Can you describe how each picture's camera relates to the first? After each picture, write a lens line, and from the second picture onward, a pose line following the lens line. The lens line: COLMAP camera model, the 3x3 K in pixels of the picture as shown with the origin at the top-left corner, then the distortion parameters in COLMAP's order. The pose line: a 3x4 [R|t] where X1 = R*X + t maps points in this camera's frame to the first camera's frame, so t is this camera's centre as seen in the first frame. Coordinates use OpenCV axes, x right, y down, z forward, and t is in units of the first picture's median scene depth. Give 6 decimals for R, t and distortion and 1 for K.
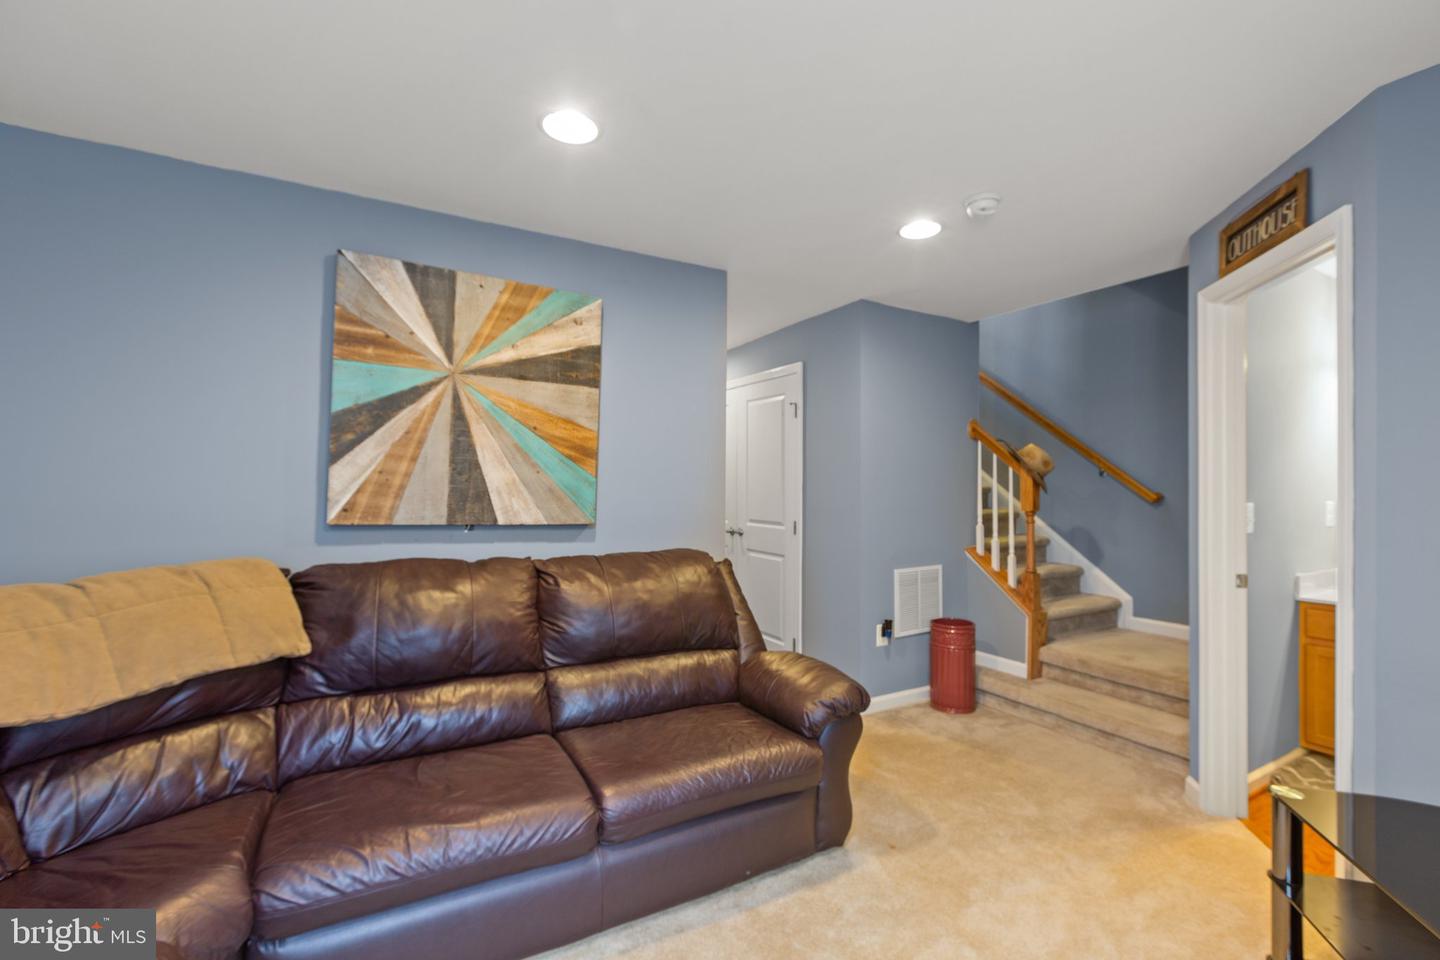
lens RADIAL K [[651.3, 0, 710.7], [0, 651.3, 478.9], [0, 0, 1]] dist [0.008554, -0.000828]
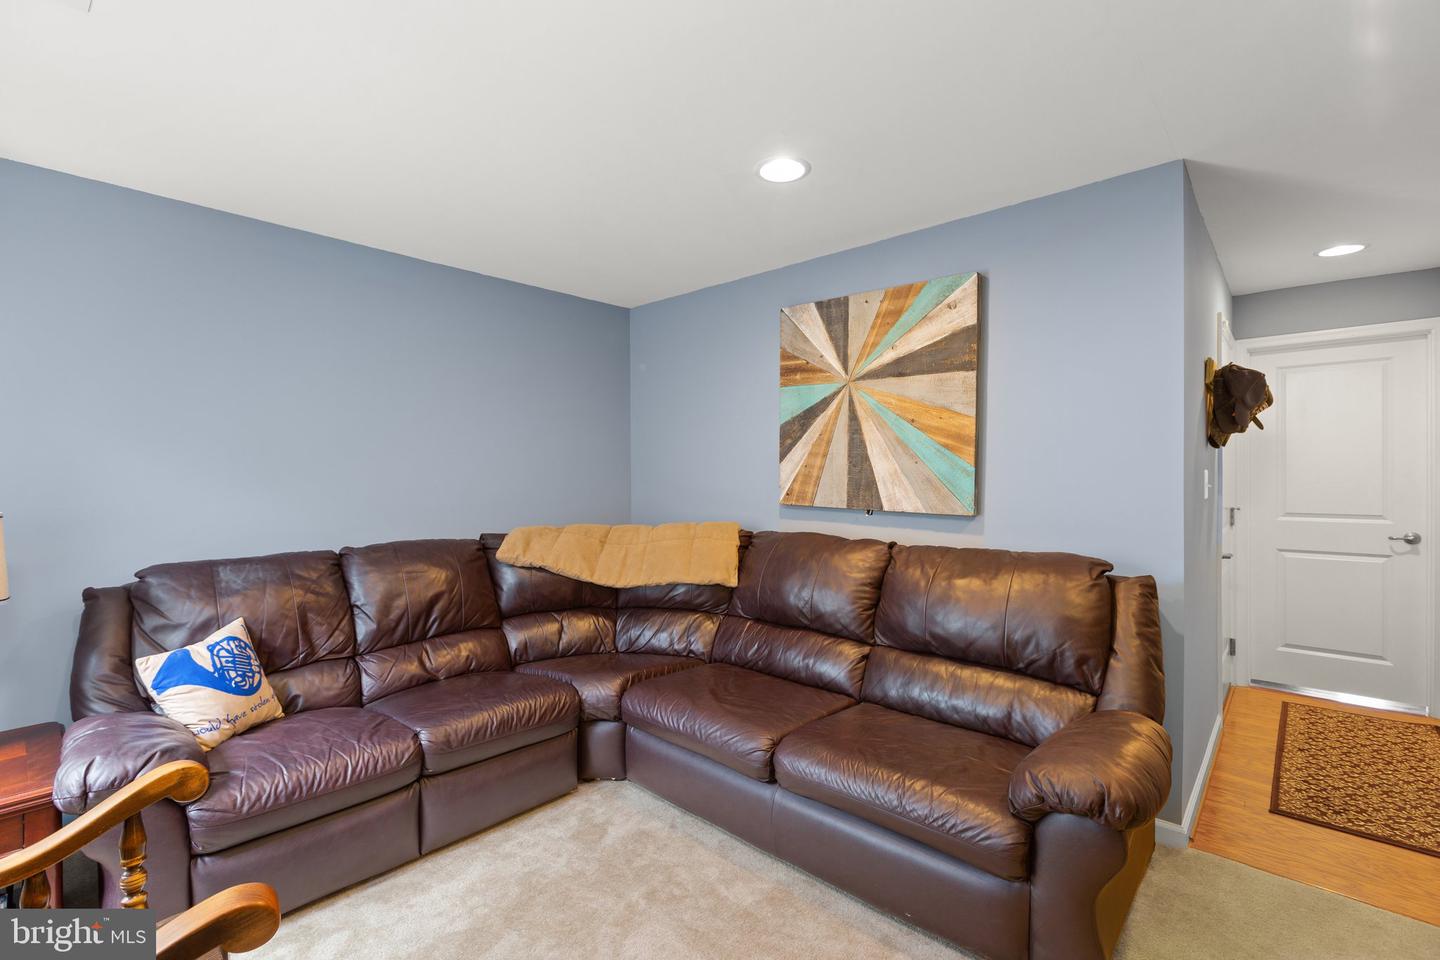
lens RADIAL K [[651.3, 0, 720.0], [0, 651.3, 479.7], [0, 0, 1]] dist [0.008554, -0.000828]
pose [[0.305508, -0.007883, -0.952157, 0.666859], [0.006798, 0.999958, -0.006098, 0.022503], [0.952165, -0.004609, 0.305549, 0.409058]]
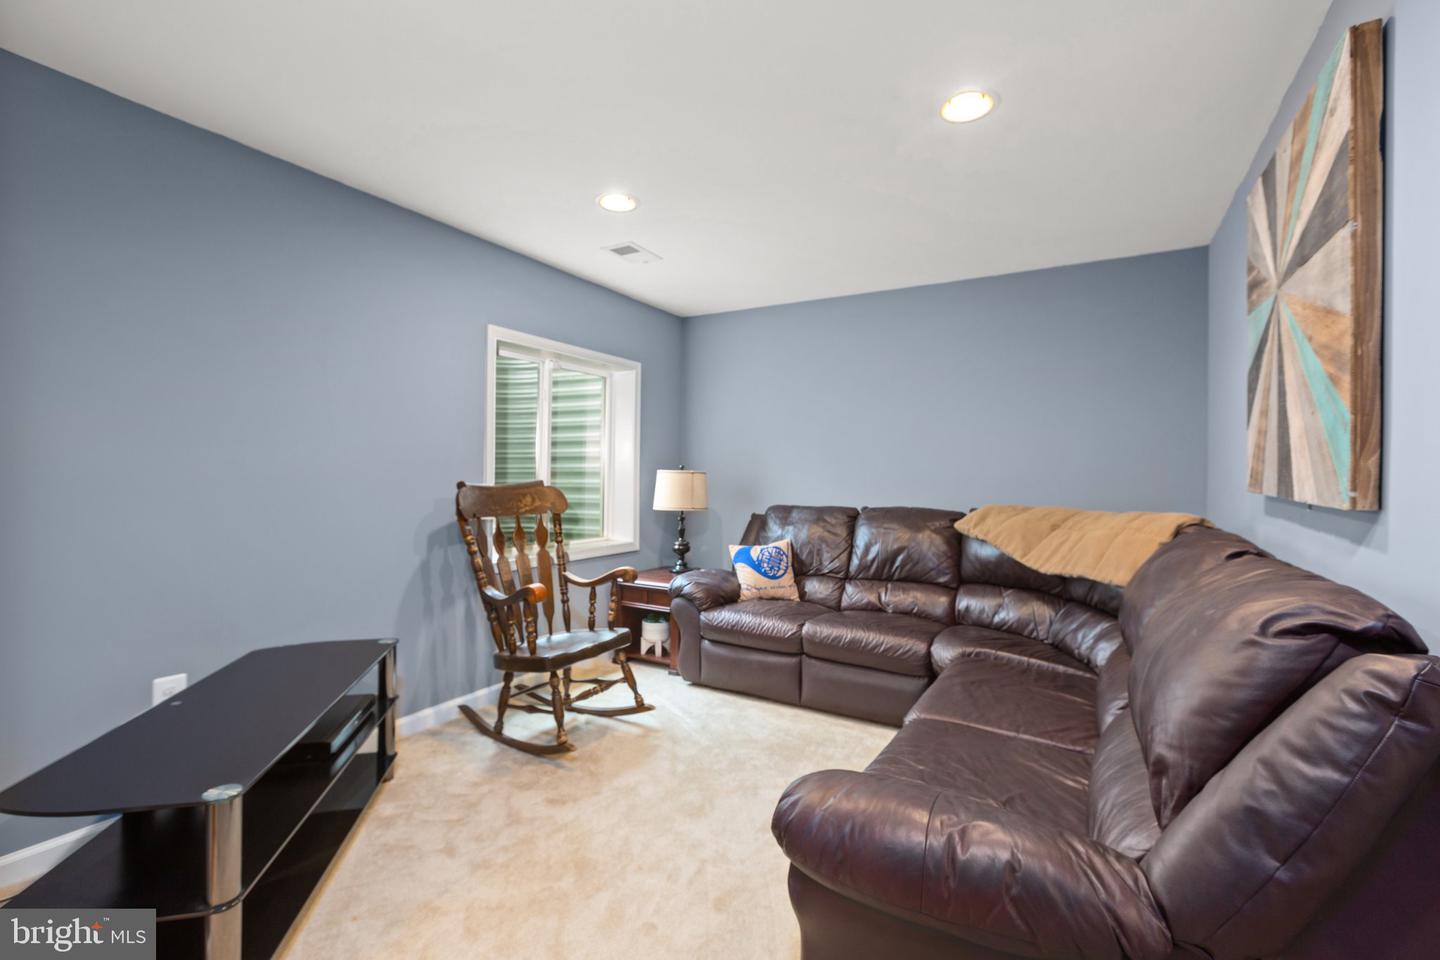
lens RADIAL K [[651.3, 0, 729.8], [0, 651.3, 472.8], [0, 0, 1]] dist [0.008554, -0.000828]
pose [[-0.875619, -0.023321, -0.482439, 0.486739], [-0.022011, 0.999723, -0.008378, 0.061078], [0.482501, 0.003283, -0.875889, 1.333793]]
